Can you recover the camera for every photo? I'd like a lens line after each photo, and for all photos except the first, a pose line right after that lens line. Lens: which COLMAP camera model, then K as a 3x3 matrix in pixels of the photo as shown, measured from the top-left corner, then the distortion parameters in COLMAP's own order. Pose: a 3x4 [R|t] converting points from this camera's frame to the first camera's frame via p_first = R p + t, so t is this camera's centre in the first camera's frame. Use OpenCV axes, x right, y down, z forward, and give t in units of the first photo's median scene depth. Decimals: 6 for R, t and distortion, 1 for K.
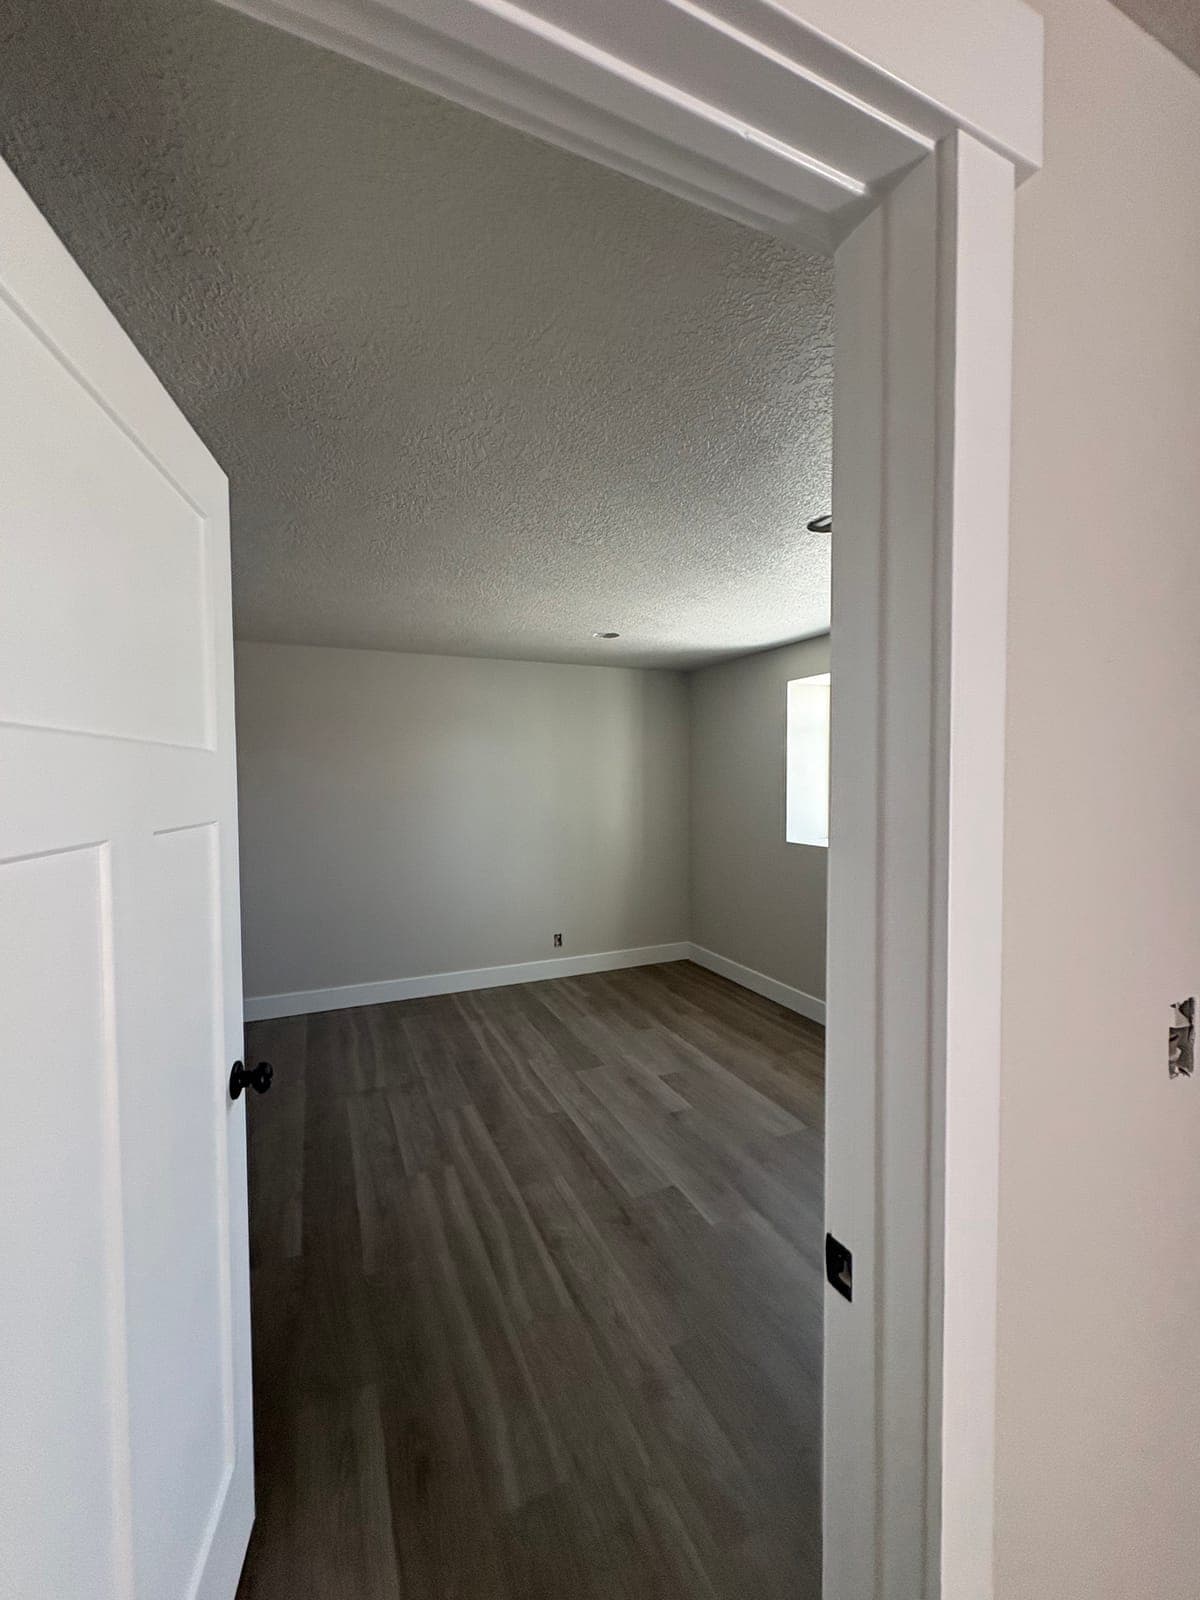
lens RADIAL K [[636.3, 0, 600.0], [0, 636.3, 800.0], [0, 0, 1]] dist [0.000991, -0.000394]
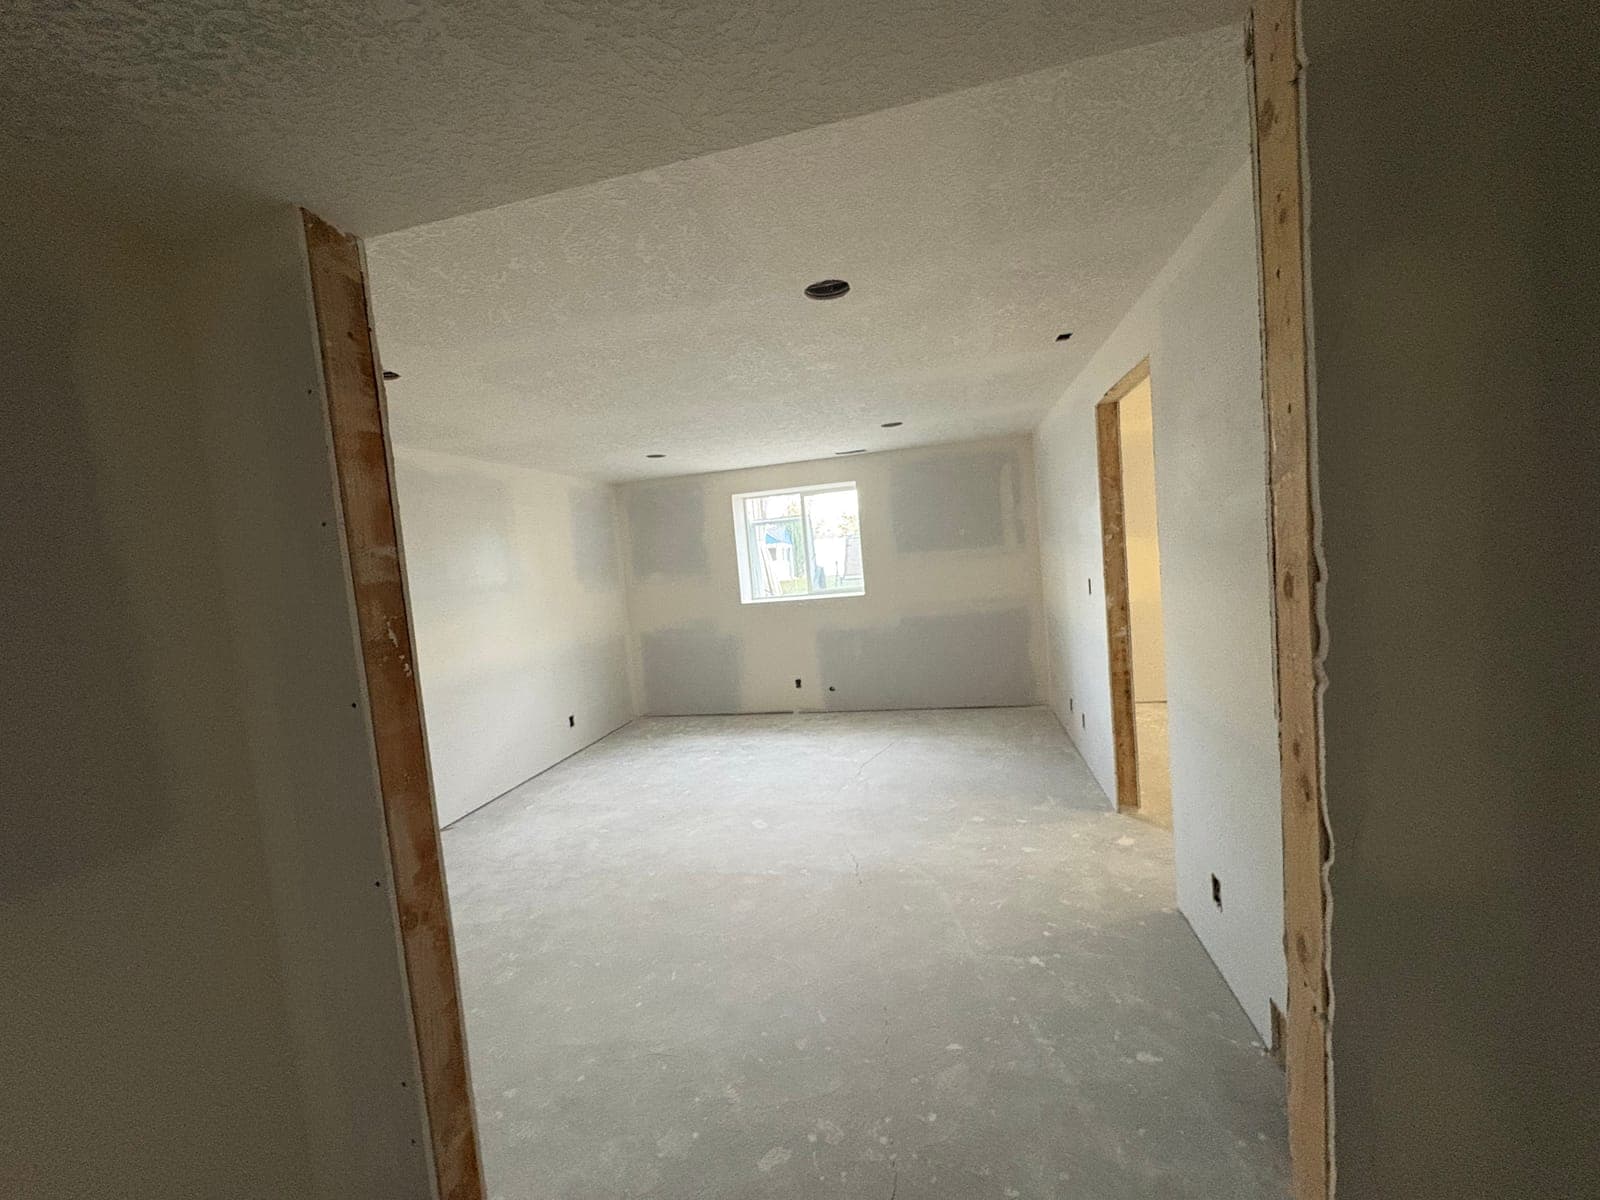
lens RADIAL K [[636.3, 0, 800.0], [0, 636.3, 600.0], [0, 0, 1]] dist [0.000991, -0.000394]
pose [[0.610280, -0.098772, 0.786004, -1.073465], [0.100092, 0.993859, 0.047177, -0.002054], [-0.785837, 0.049881, 0.616419, -0.001746]]
